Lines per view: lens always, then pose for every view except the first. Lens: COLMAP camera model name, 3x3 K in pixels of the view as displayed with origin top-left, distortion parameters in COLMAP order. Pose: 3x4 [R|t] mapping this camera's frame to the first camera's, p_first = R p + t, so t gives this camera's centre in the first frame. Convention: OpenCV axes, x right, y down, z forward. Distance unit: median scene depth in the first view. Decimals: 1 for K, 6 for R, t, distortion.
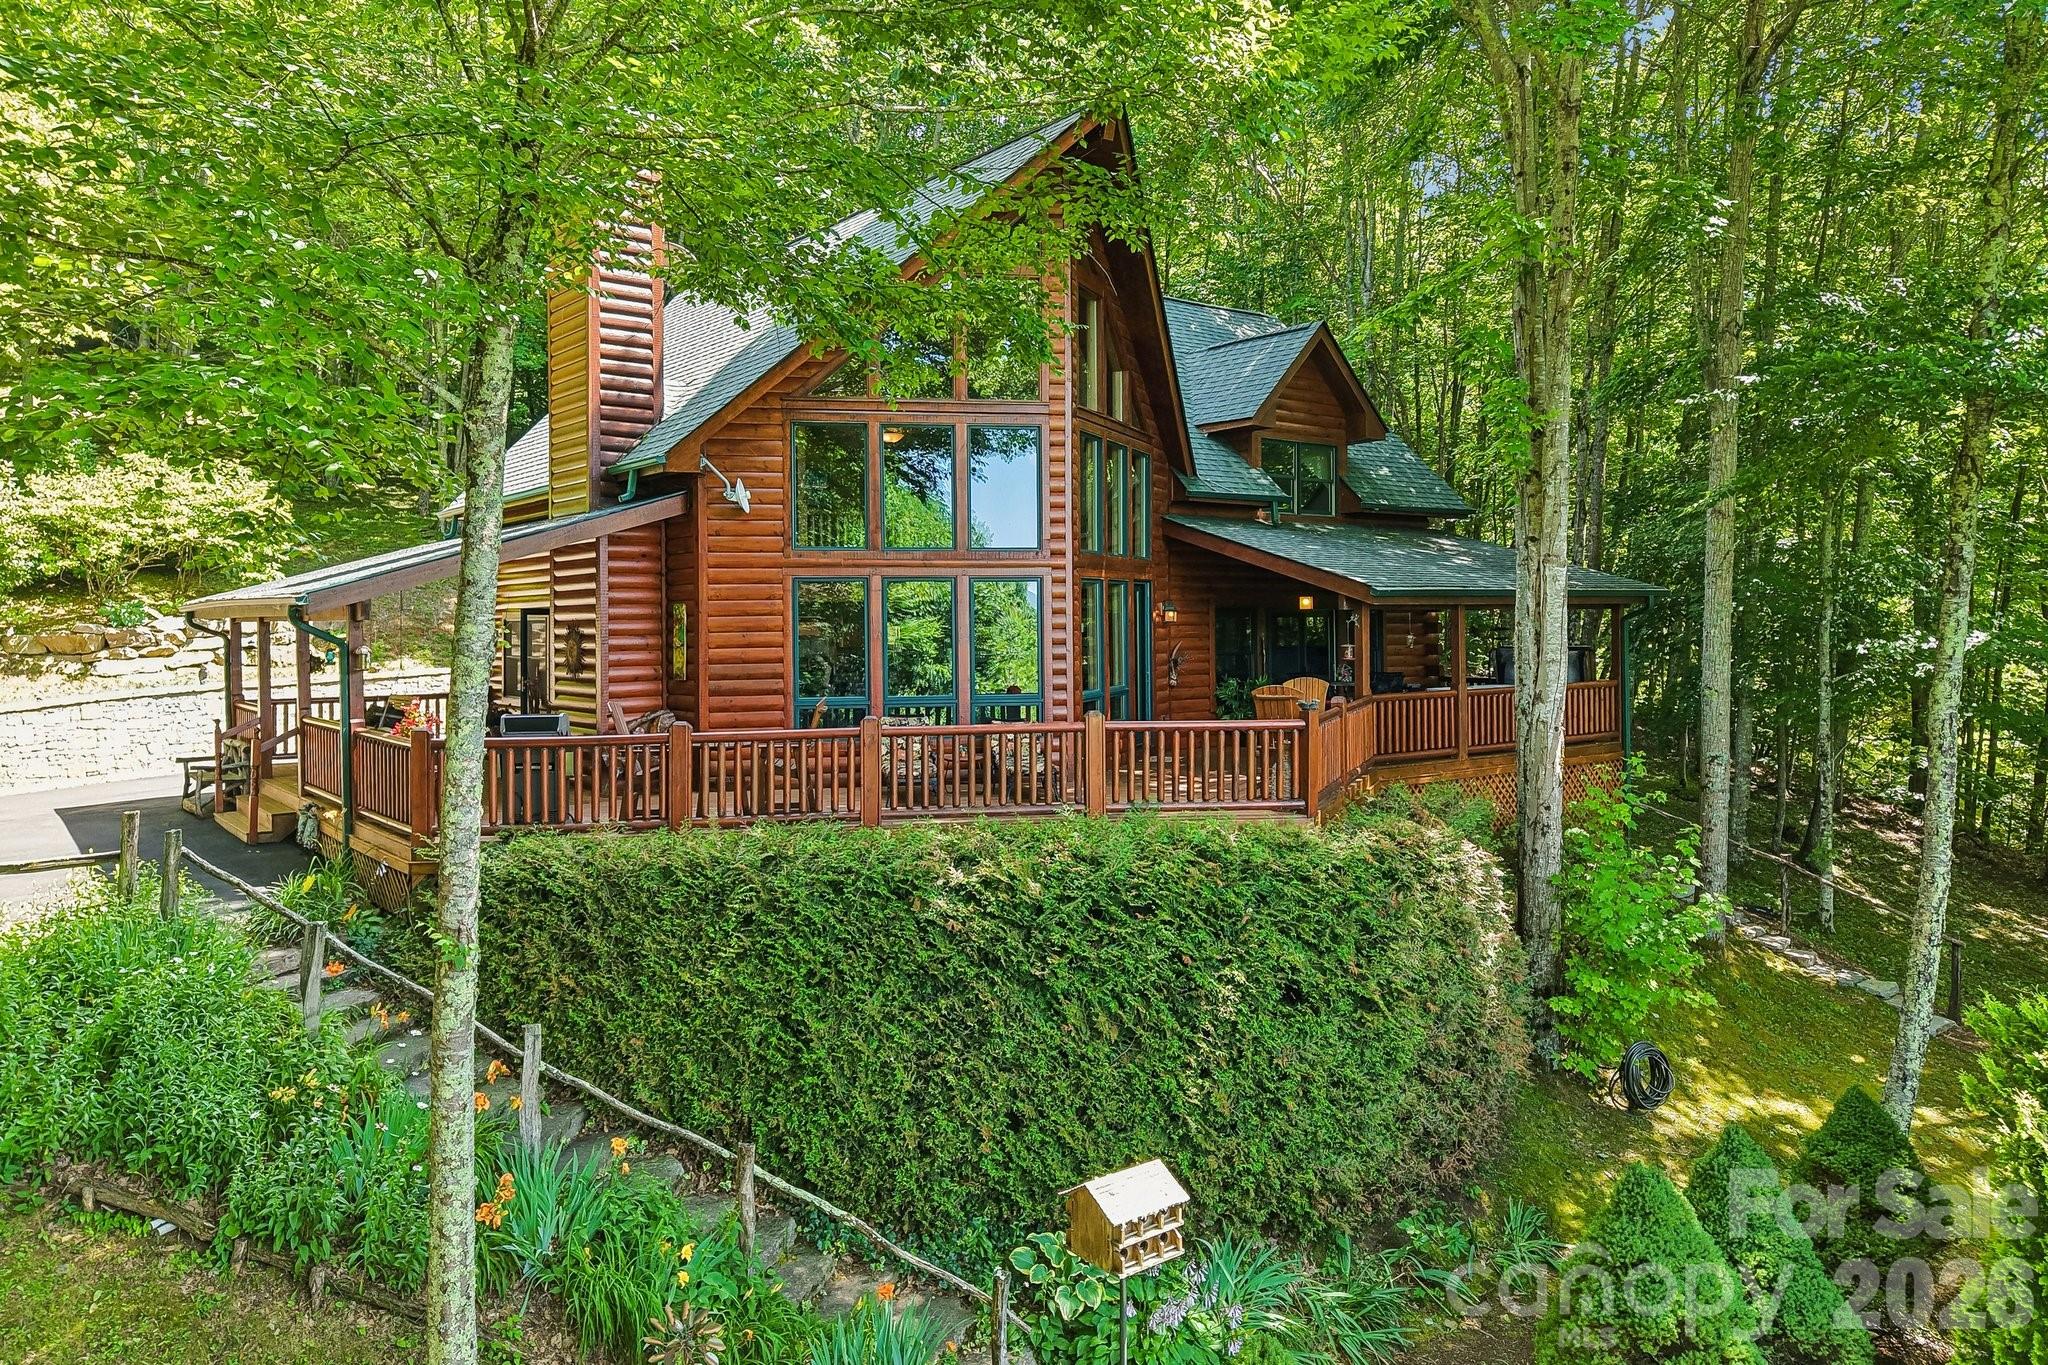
lens RADIAL K [[1394.6, 0, 1025.6], [0, 1394.6, 690.8], [0, 0, 1]] dist [0.002904, -0.011922]
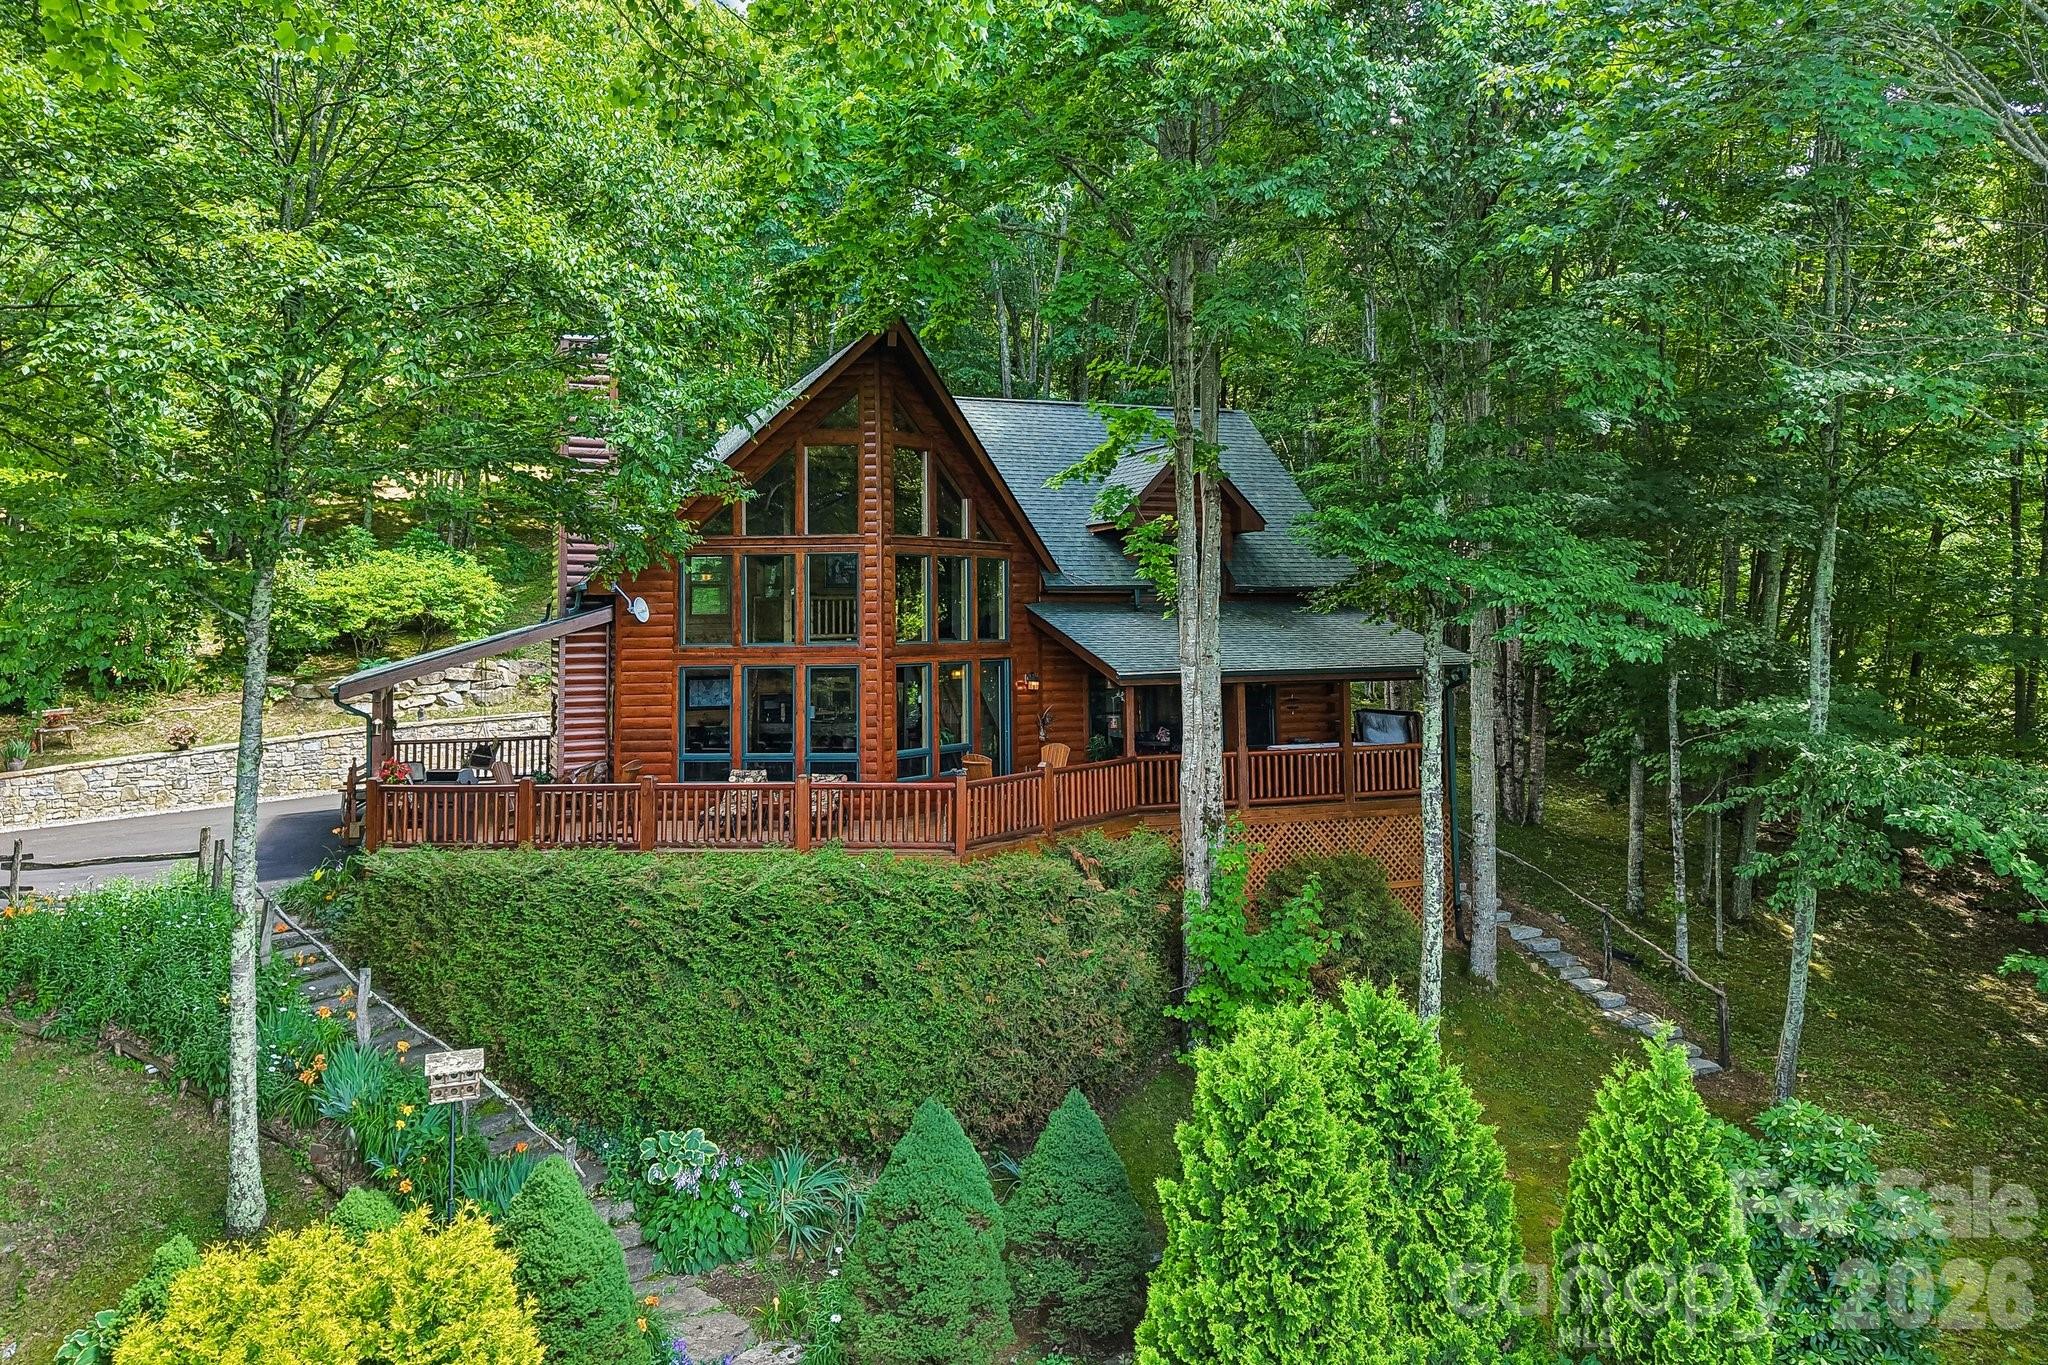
lens RADIAL K [[1394.6, 0, 1022.6], [0, 1394.6, 673.7], [0, 0, 1]] dist [0.002904, -0.011922]
pose [[0.963832, 0.004107, -0.266480, 0.524157], [-0.008398, 0.999853, -0.014965, -0.056074], [0.266379, 0.016661, 0.963724, -0.237412]]
